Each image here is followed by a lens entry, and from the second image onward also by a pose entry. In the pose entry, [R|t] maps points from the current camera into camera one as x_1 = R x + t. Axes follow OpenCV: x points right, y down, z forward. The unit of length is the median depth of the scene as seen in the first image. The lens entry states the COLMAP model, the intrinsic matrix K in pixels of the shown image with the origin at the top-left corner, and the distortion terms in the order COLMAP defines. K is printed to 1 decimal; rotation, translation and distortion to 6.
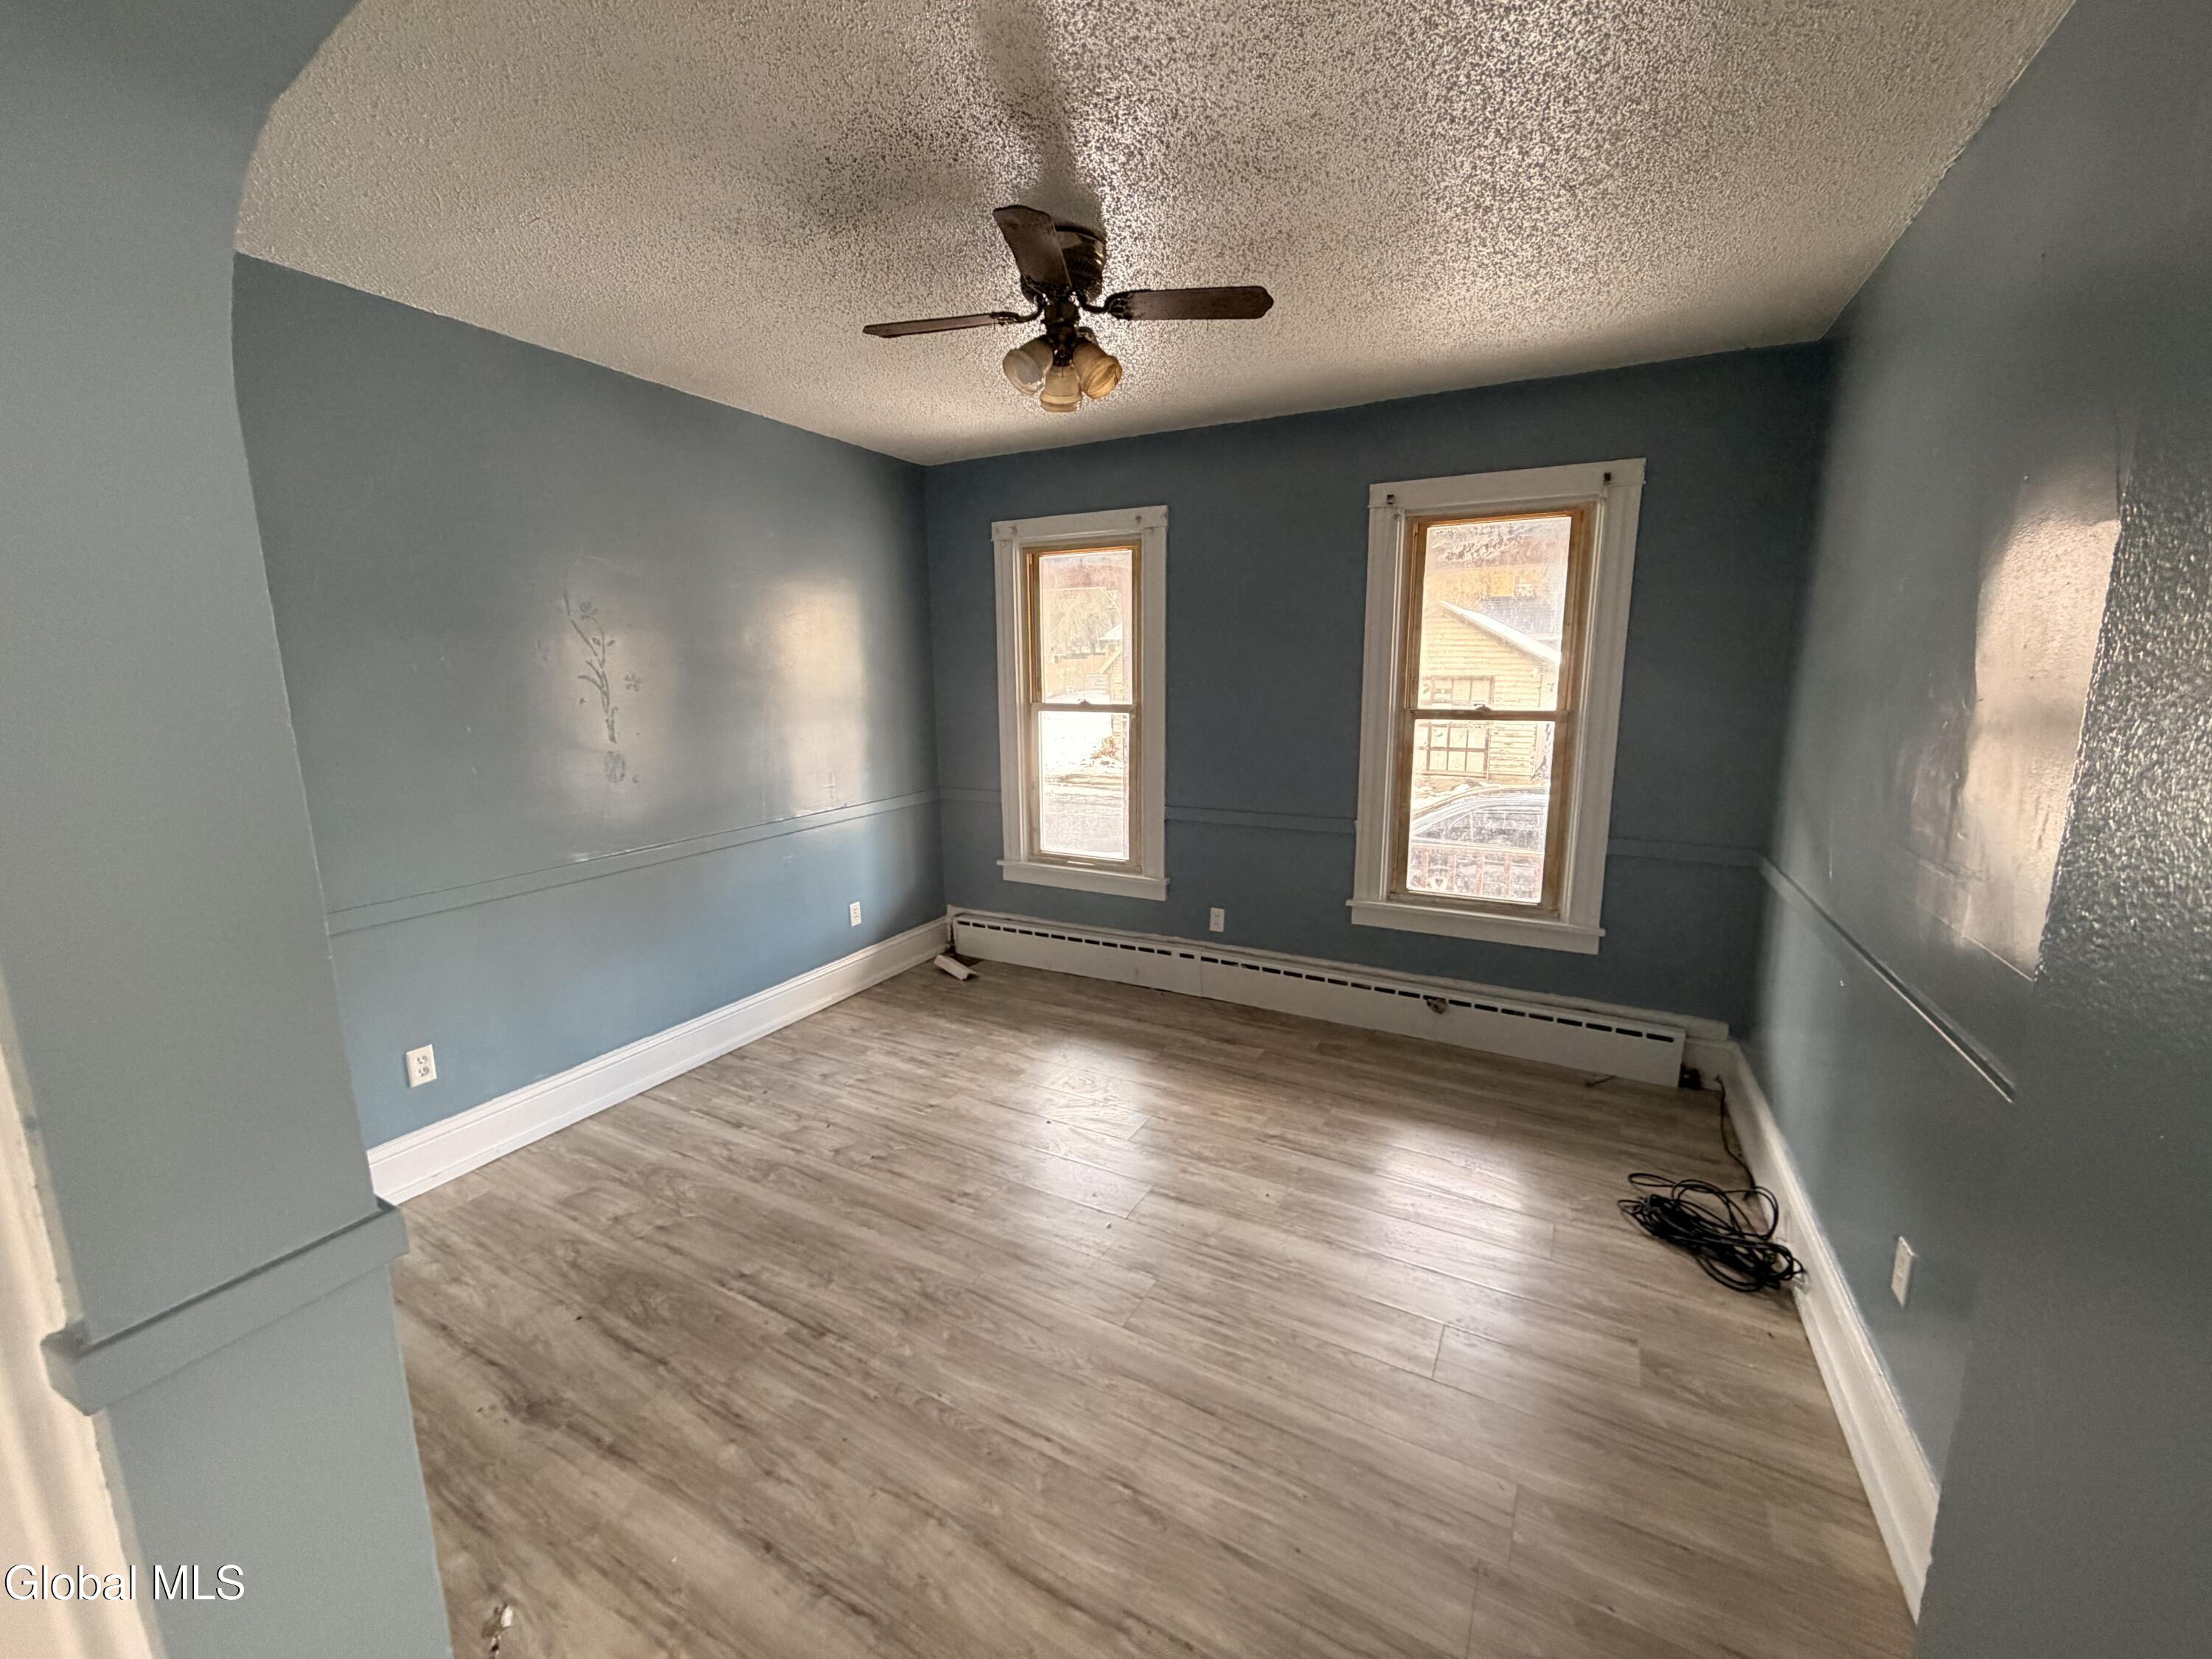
lens RADIAL K [[879.7, 0, 1101.7], [0, 879.7, 824.9], [0, 0, 1]] dist [-0.002217, 0.000761]
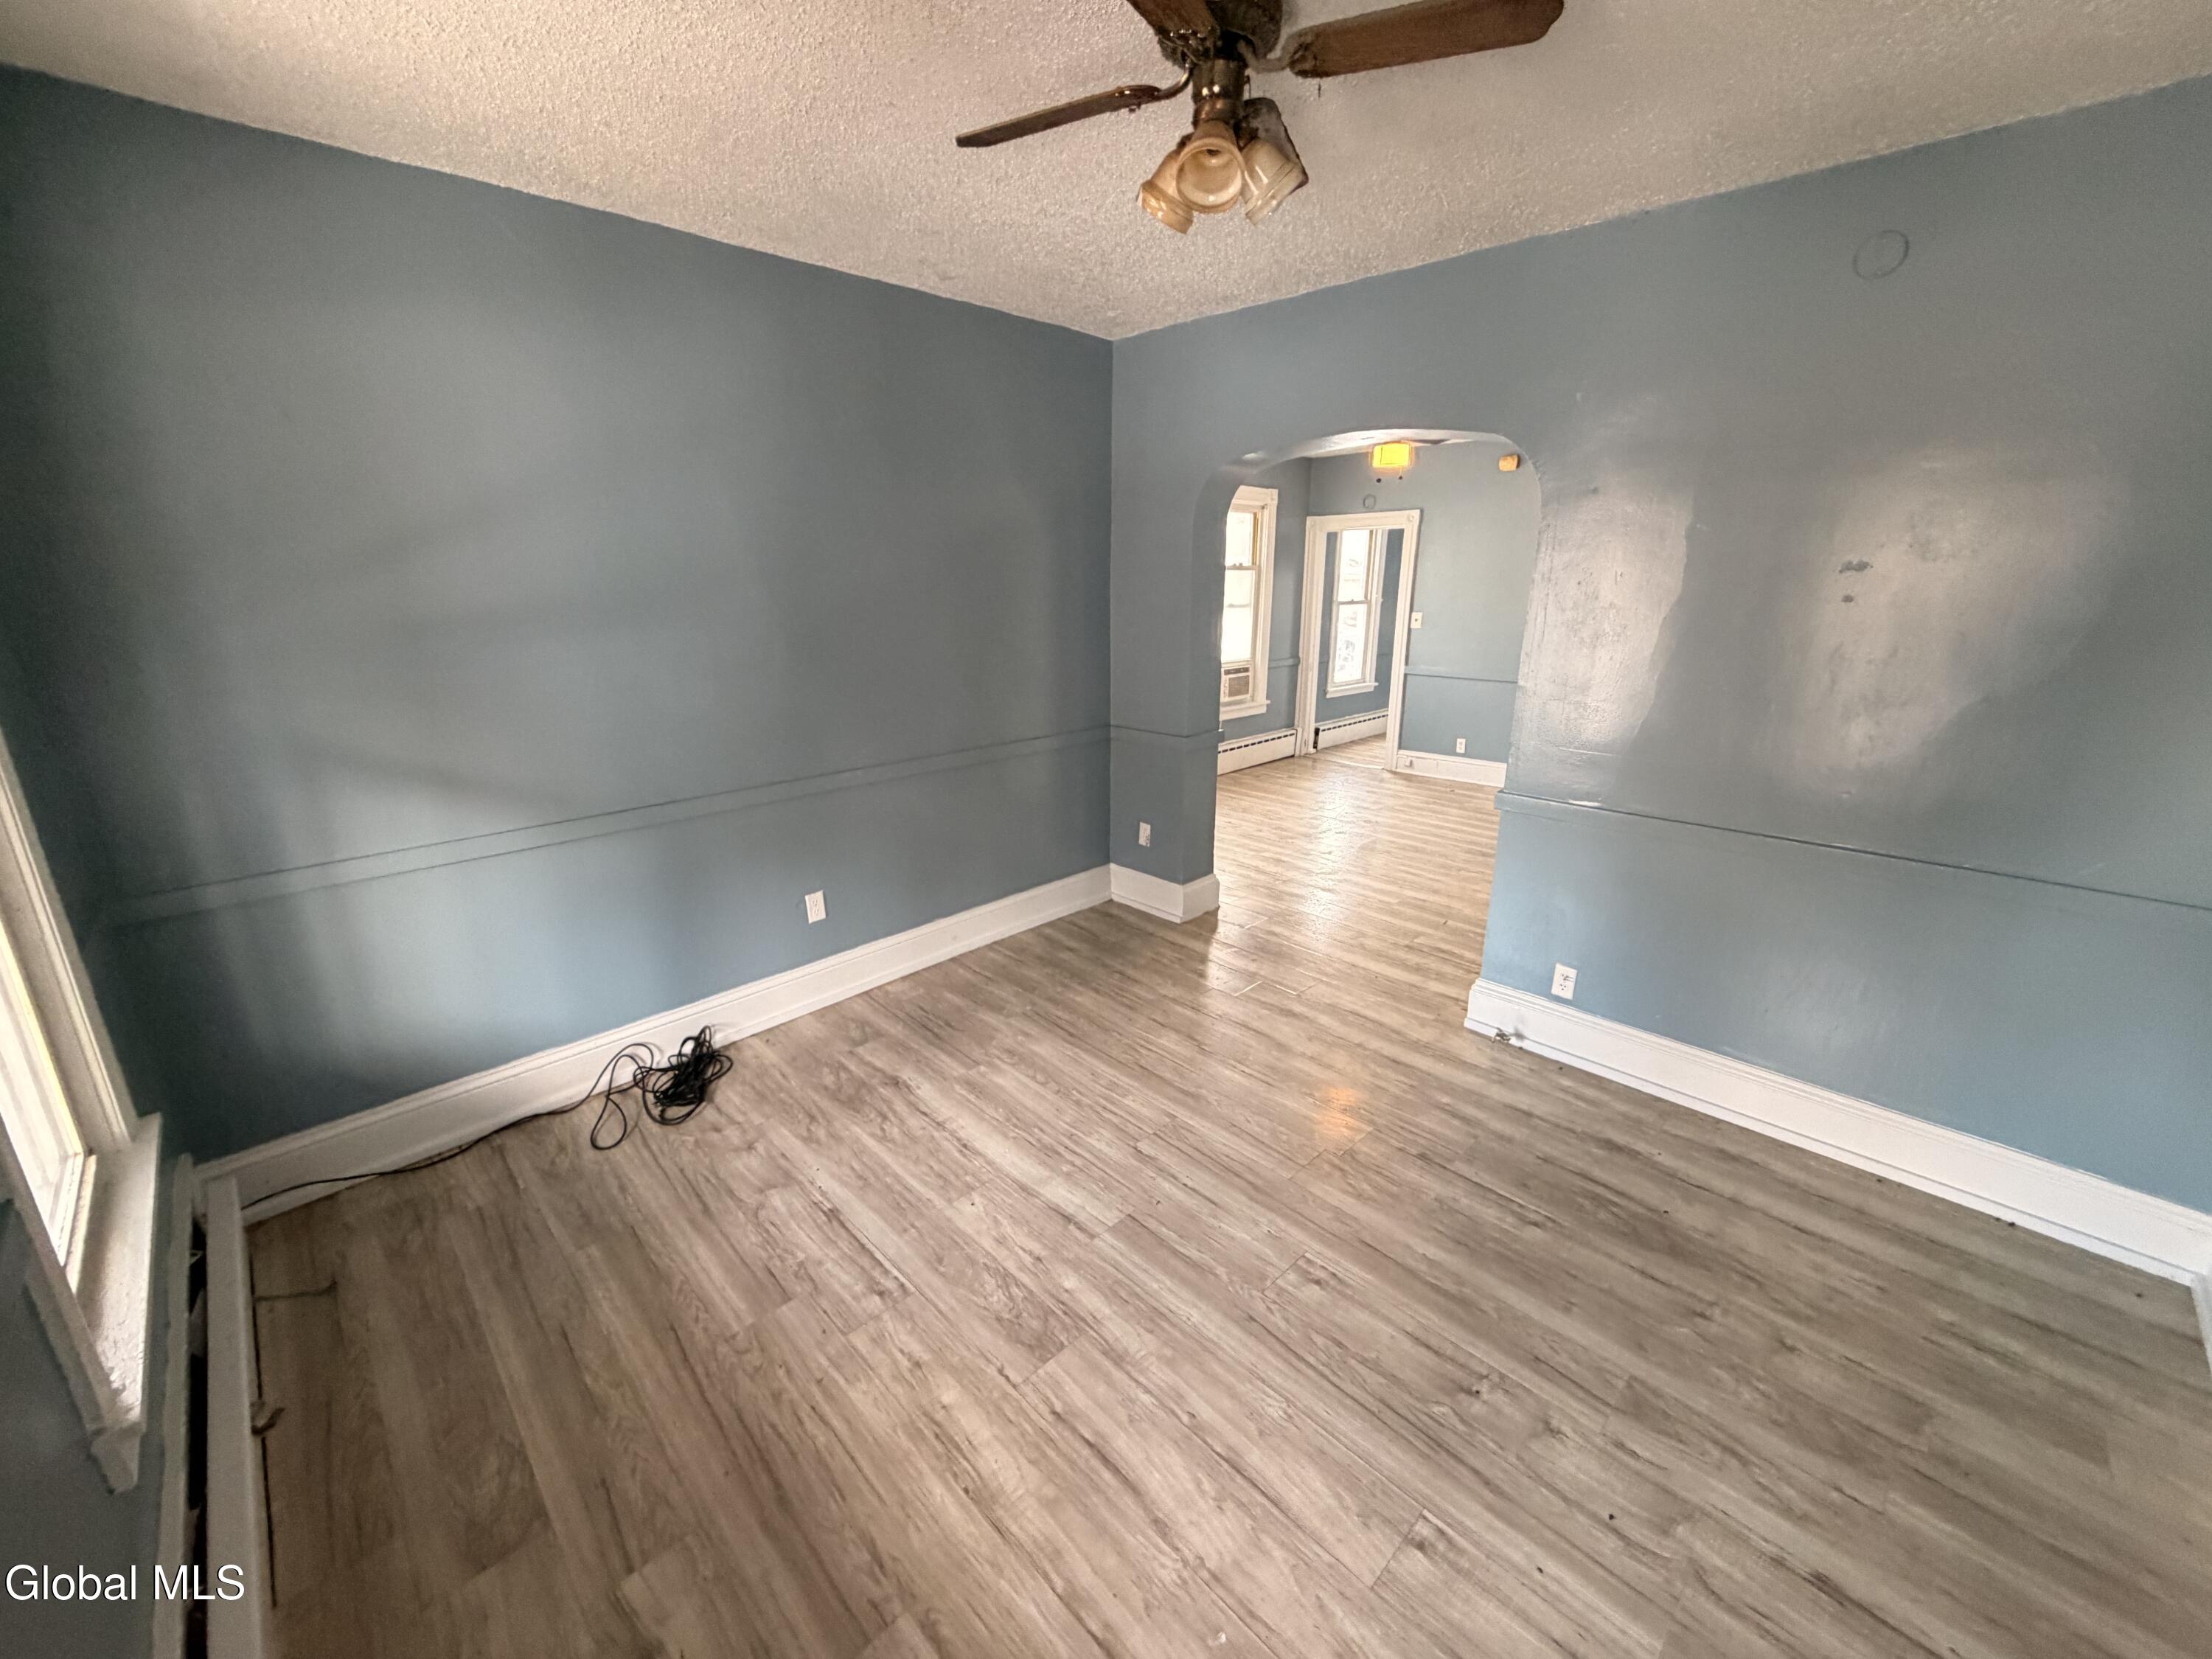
lens RADIAL K [[879.7, 0, 1101.7], [0, 879.7, 824.9], [0, 0, 1]] dist [-0.002217, 0.000761]
pose [[-0.957582, -0.072411, 0.278915, -0.116222], [0.058448, 0.898988, 0.434057, -0.226143], [-0.282171, 0.431947, -0.856622, 1.142956]]
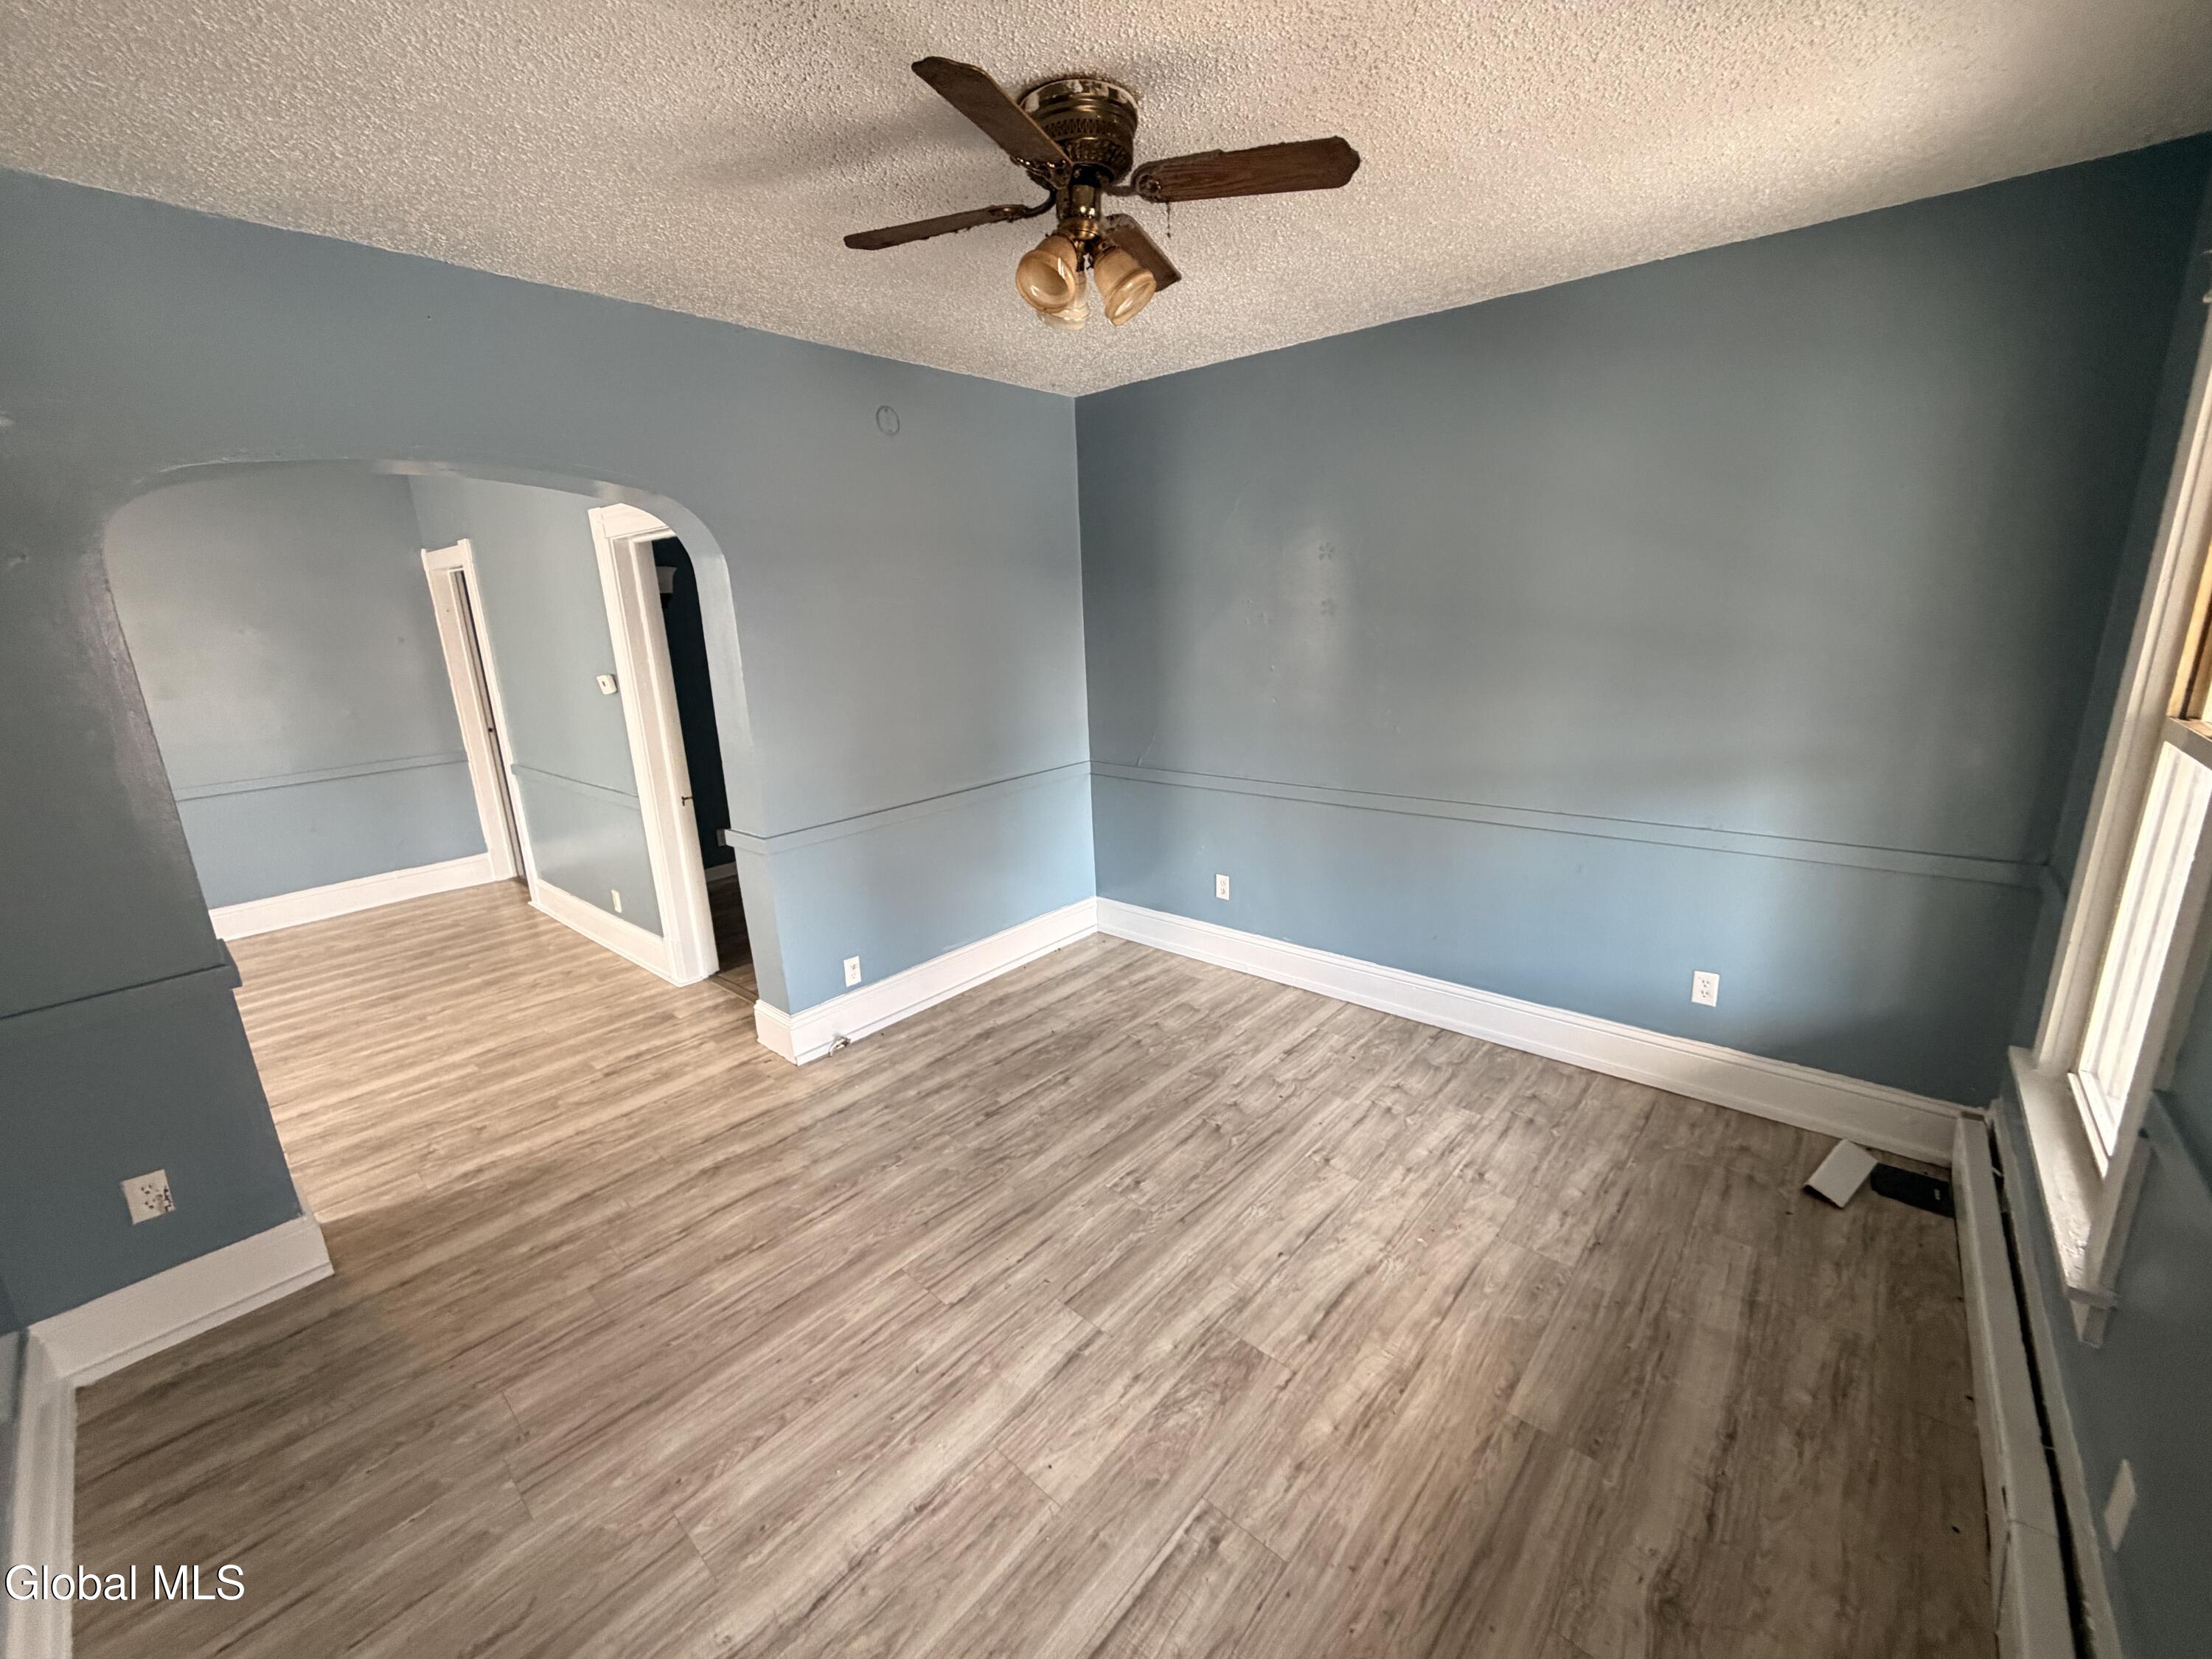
lens RADIAL K [[879.7, 0, 1101.7], [0, 879.7, 824.9], [0, 0, 1]] dist [-0.002217, 0.000761]
pose [[-0.219635, 0.257611, -0.940955, 0.503189], [-0.134176, 0.947364, 0.290684, -0.180093], [0.966311, 0.190099, -0.173509, 0.774923]]
